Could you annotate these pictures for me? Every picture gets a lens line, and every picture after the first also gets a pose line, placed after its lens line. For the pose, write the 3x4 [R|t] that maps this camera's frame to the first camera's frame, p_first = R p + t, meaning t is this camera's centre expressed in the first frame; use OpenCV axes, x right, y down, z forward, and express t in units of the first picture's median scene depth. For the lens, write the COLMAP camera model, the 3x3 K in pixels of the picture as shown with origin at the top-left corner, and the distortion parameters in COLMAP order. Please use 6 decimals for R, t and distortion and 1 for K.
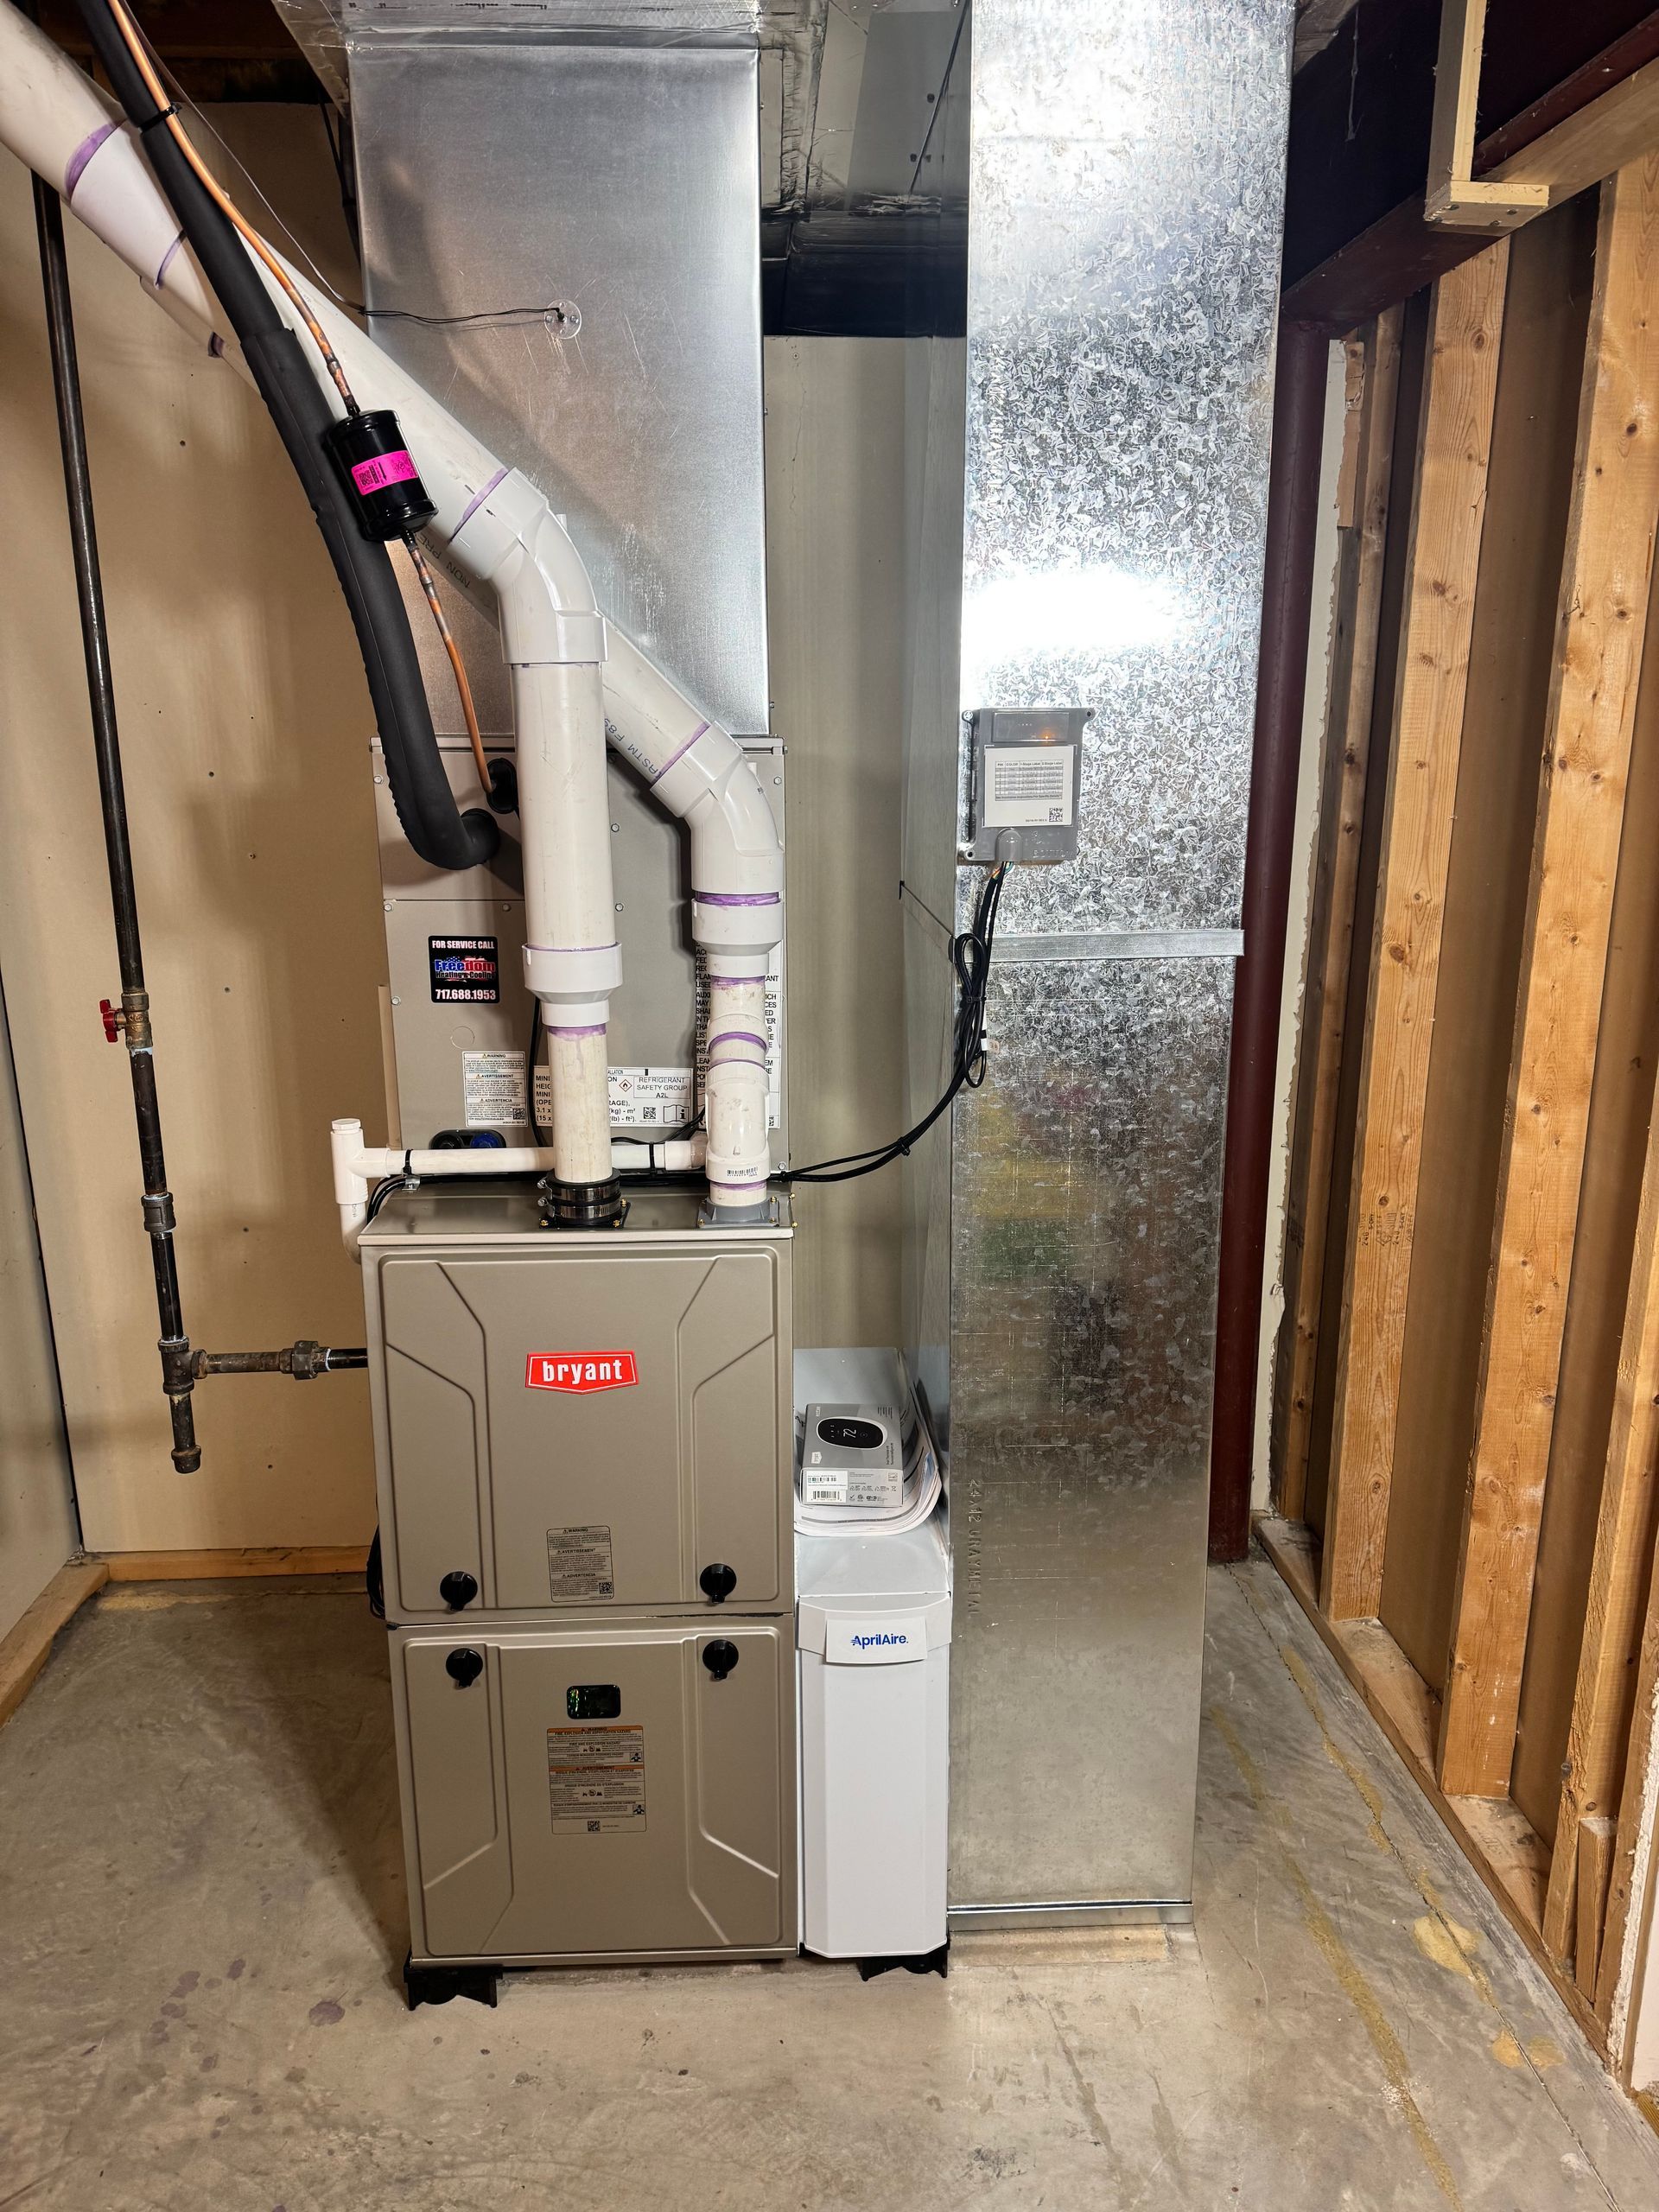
lens RADIAL K [[1598.2, 0, 831.8], [0, 1598.2, 1151.3], [0, 0, 1]] dist [0.033771, -0.010967]
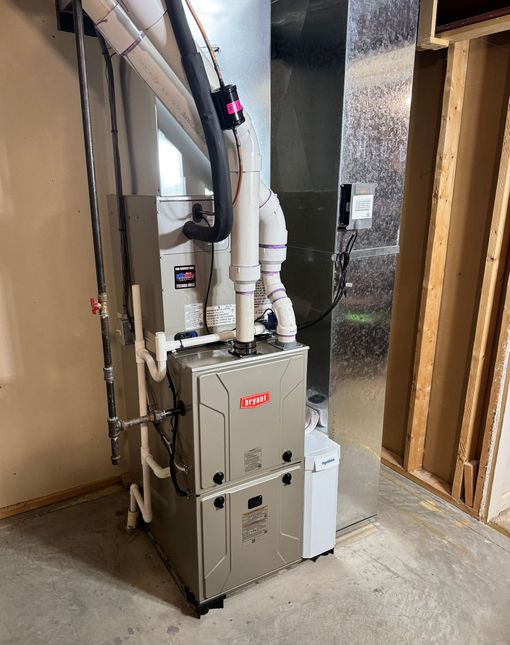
lens RADIAL K [[517.3, 0, 257.7], [0, 517.3, 357.9], [0, 0, 1]] dist [0.064386, -0.040280]
pose [[0.884540, -0.157188, 0.439182, -0.554962], [0.128322, 0.987184, 0.094873, -0.039623], [-0.448467, -0.027562, 0.893374, 0.078888]]
